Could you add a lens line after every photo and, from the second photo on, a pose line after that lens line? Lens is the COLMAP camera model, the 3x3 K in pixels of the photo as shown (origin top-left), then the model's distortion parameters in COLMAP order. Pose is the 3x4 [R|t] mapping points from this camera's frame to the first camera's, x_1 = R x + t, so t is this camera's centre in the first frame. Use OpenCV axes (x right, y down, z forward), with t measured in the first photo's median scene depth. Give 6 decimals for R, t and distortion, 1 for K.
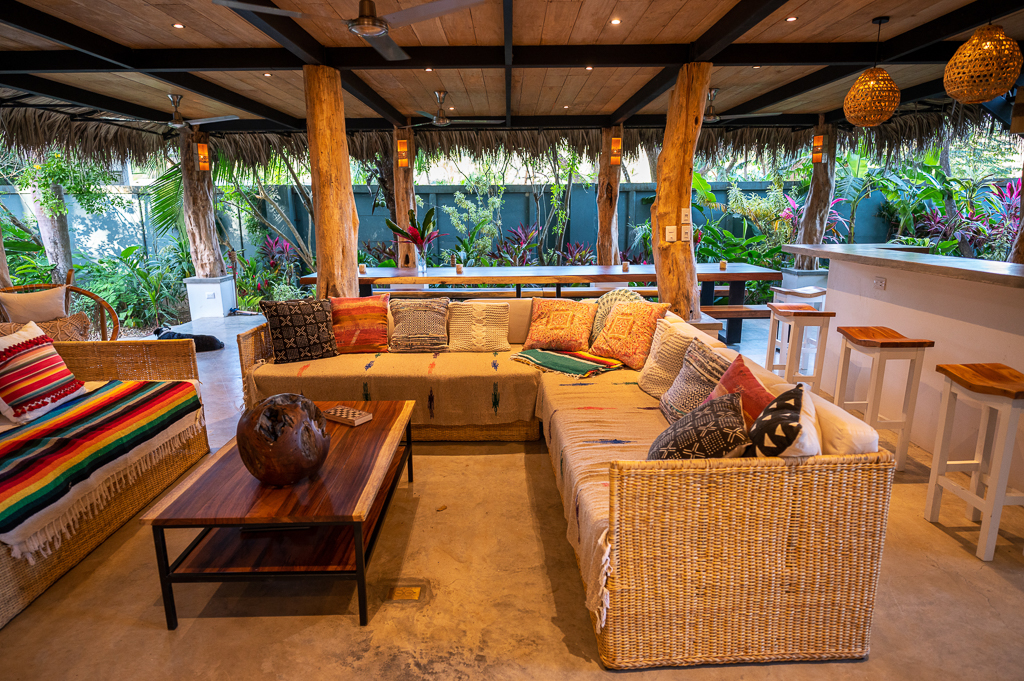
lens RADIAL K [[575.5, 0, 515.4], [0, 575.5, 342.4], [0, 0, 1]] dist [-0.000893, 0.001254]
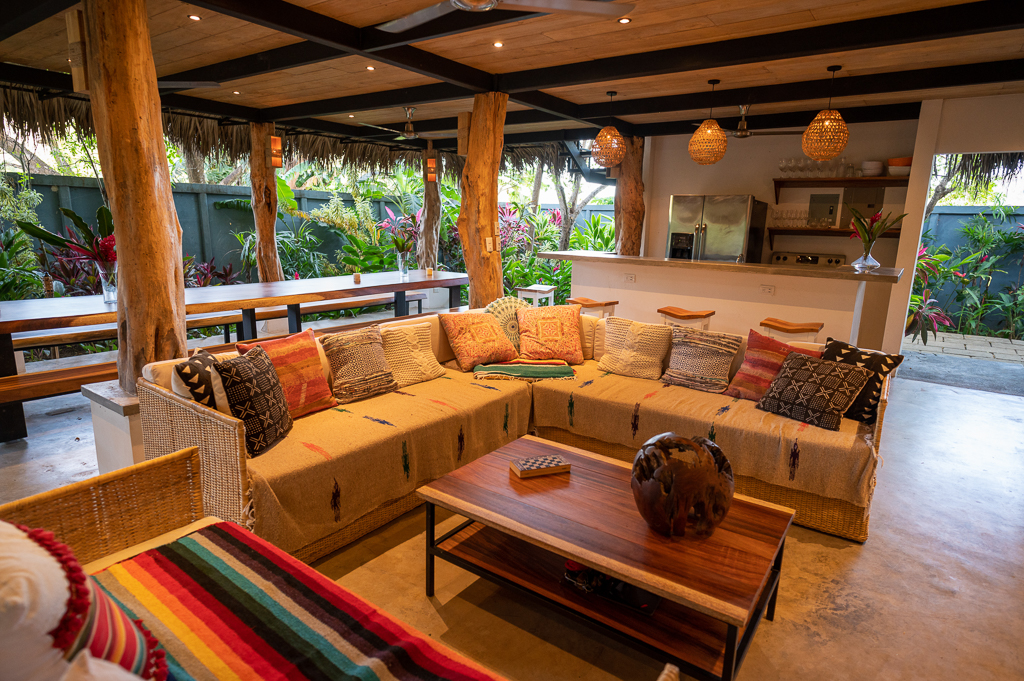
lens RADIAL K [[575.5, 0, 515.4], [0, 575.5, 342.4], [0, 0, 1]] dist [-0.000893, 0.001254]
pose [[0.592343, -0.142357, 0.793009, -0.675066], [0.150635, 0.986479, 0.064570, -0.077849], [-0.791479, 0.081208, 0.605778, 0.356317]]
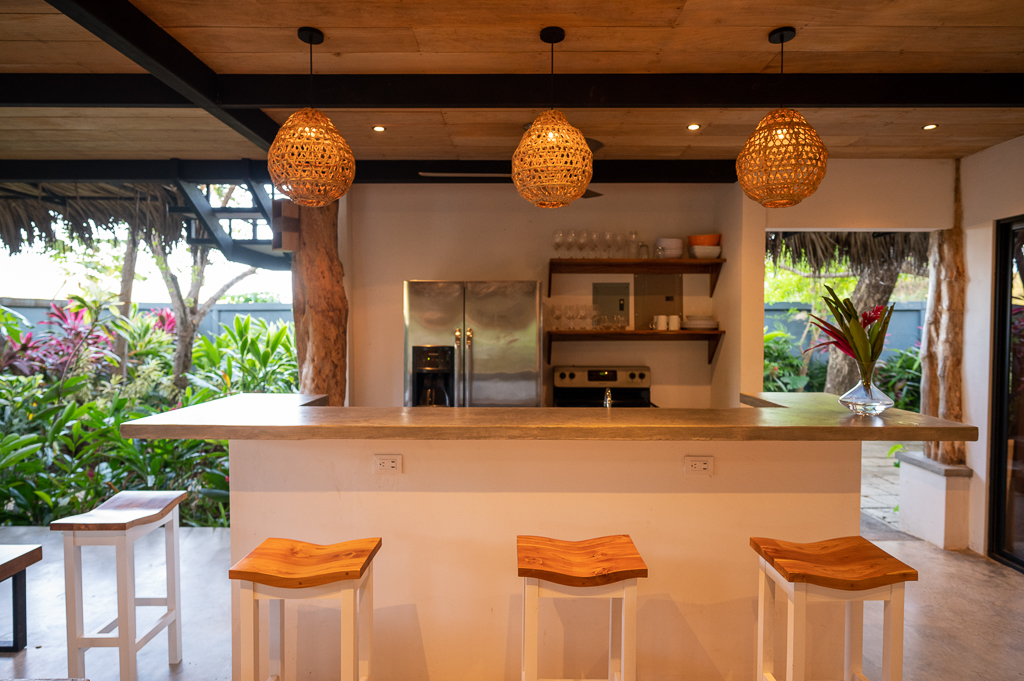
lens RADIAL K [[575.5, 0, 515.4], [0, 575.5, 342.4], [0, 0, 1]] dist [-0.000893, 0.001254]
pose [[0.016109, -0.021479, 0.999640, 0.033863], [0.224813, 0.974248, 0.017311, -0.200454], [-0.974269, 0.224453, 0.020523, 0.802241]]
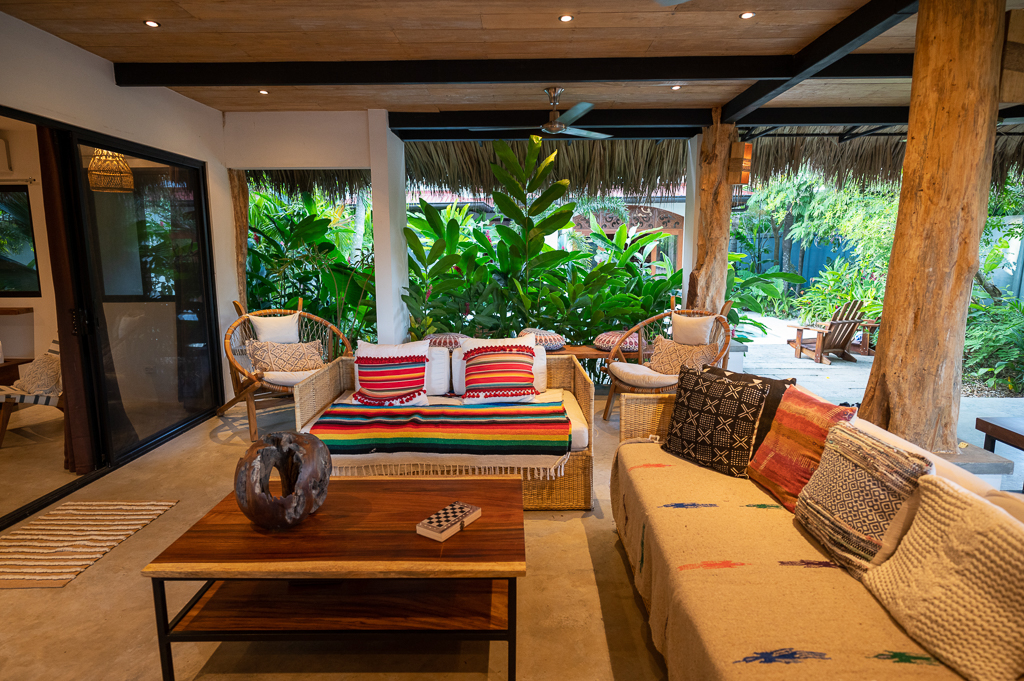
lens RADIAL K [[582.3, 0, 512.0], [0, 582.3, 340.5], [0, 0, 1]] dist [-0.001691, 0.000320]
pose [[-0.027222, 0.164428, -0.986013, 0.277197], [-0.223128, 0.960493, 0.166332, -0.163222], [0.974409, 0.224535, 0.010542, 0.719049]]
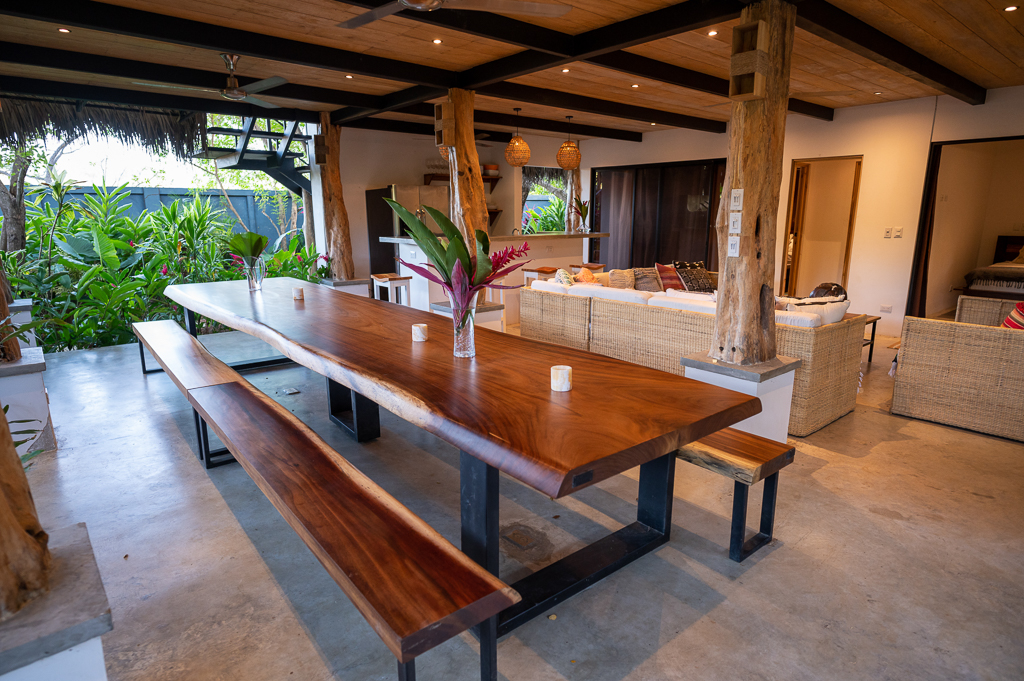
lens RADIAL K [[575.5, 0, 515.4], [0, 575.5, 342.4], [0, 0, 1]] dist [-0.000893, 0.001254]
pose [[-0.623351, -0.154278, 0.766572, -0.853156], [0.186294, 0.922813, 0.337211, -0.404915], [-0.759427, 0.353008, -0.546495, 1.906187]]
